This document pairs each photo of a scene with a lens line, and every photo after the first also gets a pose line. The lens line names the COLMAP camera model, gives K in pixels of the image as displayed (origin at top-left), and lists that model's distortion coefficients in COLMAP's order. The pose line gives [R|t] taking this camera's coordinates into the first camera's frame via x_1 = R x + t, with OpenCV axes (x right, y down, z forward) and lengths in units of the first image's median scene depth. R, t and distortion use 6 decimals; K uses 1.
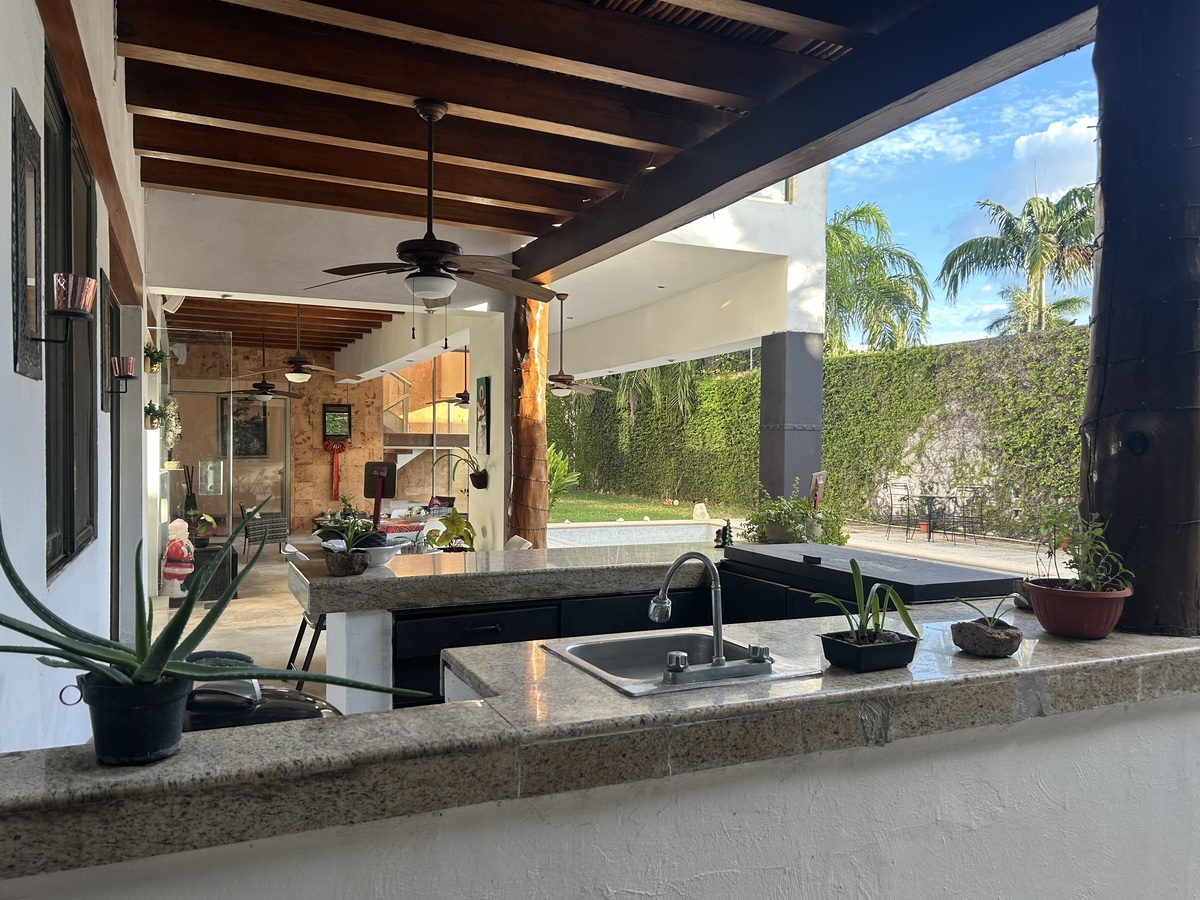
lens RADIAL K [[906.0, 0, 612.6], [0, 906.0, 456.4], [0, 0, 1]] dist [0.146808, -0.283347]
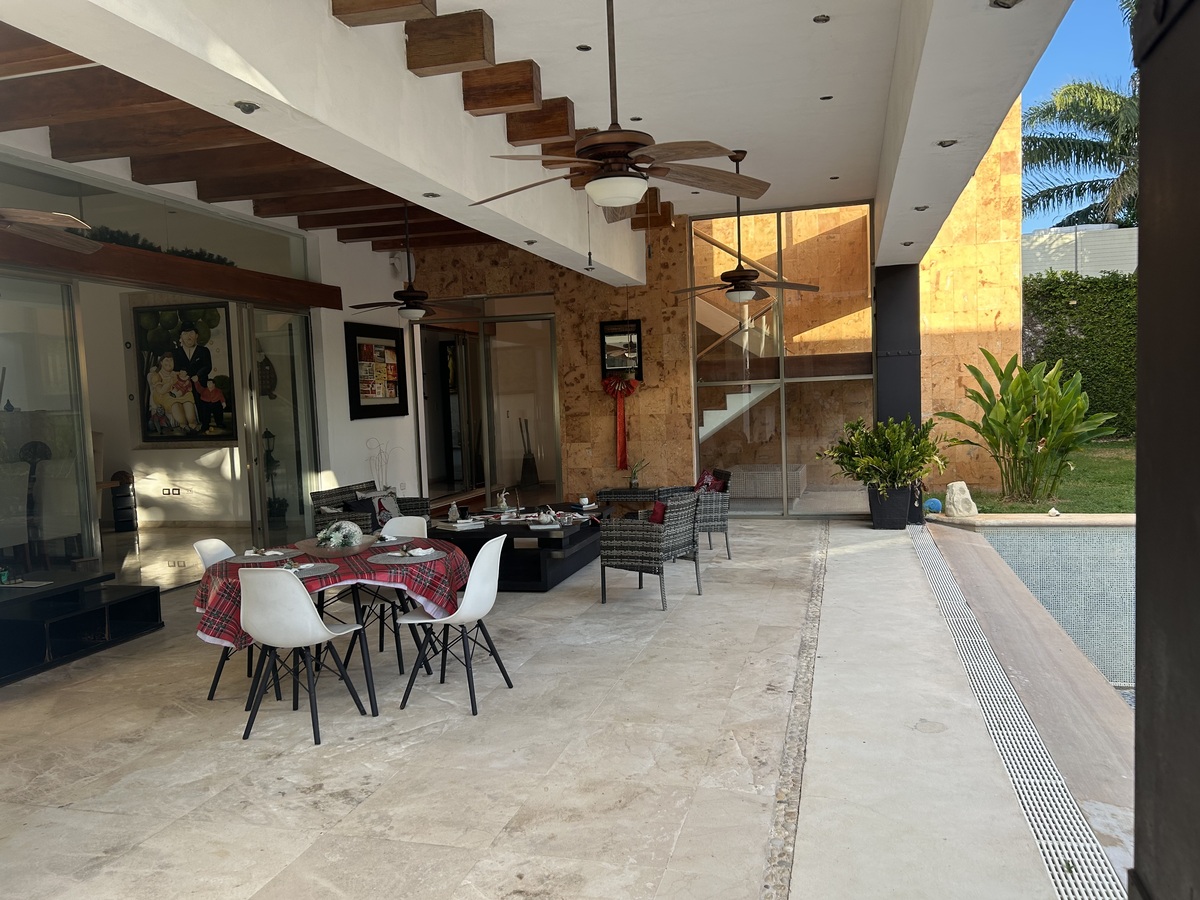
lens RADIAL K [[906.0, 0, 612.6], [0, 906.0, 456.4], [0, 0, 1]] dist [0.146808, -0.283347]
pose [[0.773212, 0.003489, -0.634138, 0.098649], [0.038936, 0.997837, 0.052966, 0.004153], [0.632951, -0.065645, 0.771404, 0.491240]]
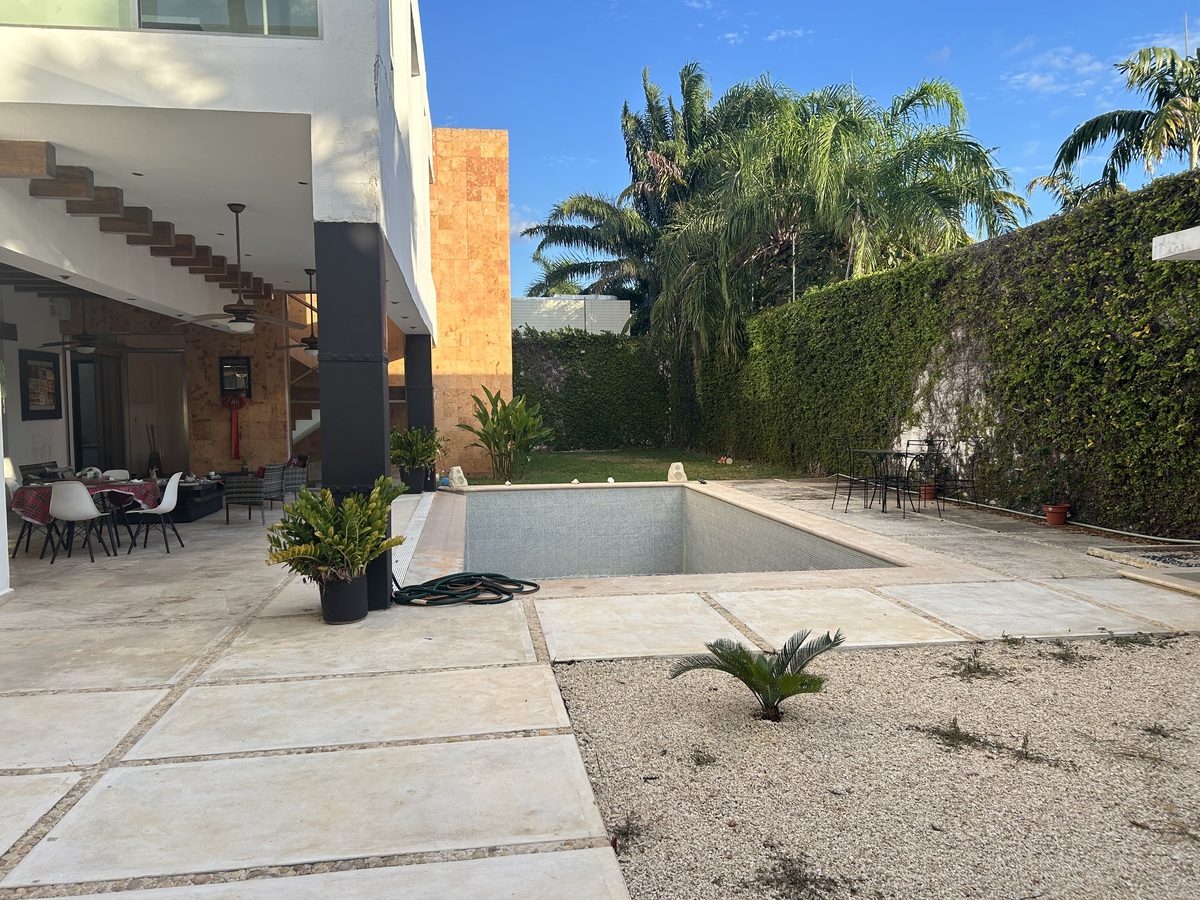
lens RADIAL K [[908.4, 0, 599.0], [0, 908.4, 463.2], [0, 0, 1]] dist [0.056684, -0.062893]
pose [[0.958500, 0.000144, -0.285091, 0.318477], [0.015491, 0.998496, 0.052588, 0.008367], [0.284670, -0.054822, 0.957057, 0.201362]]
